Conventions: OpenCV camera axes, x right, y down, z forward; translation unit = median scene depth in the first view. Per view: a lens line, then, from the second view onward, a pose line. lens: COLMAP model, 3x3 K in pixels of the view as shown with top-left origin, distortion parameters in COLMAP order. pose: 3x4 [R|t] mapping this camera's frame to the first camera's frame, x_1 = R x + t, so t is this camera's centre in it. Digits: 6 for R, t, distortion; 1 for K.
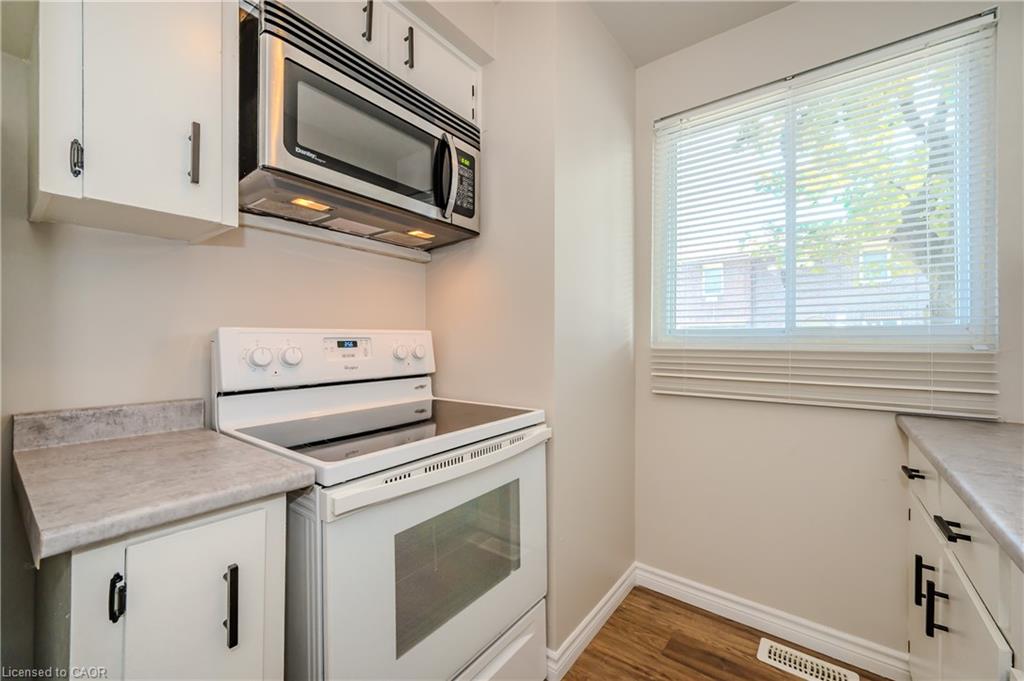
lens RADIAL K [[405.7, 0, 517.6], [0, 405.7, 343.2], [0, 0, 1]] dist [-0.003761, -0.000080]
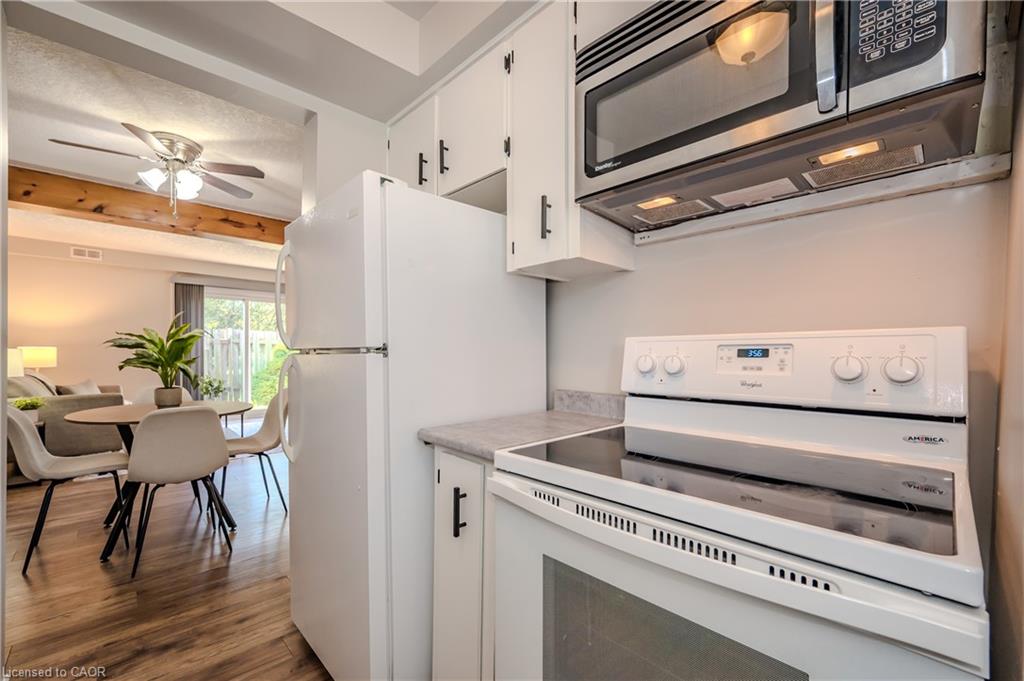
lens RADIAL K [[426.6, 0, 511.6], [0, 426.6, 356.6], [0, 0, 1]] dist [0.008449, -0.000413]
pose [[-0.153600, 0.012745, -0.988051, 0.458680], [-0.008250, 0.999865, 0.014180, 0.001504], [0.988099, 0.010330, -0.153474, 0.721958]]
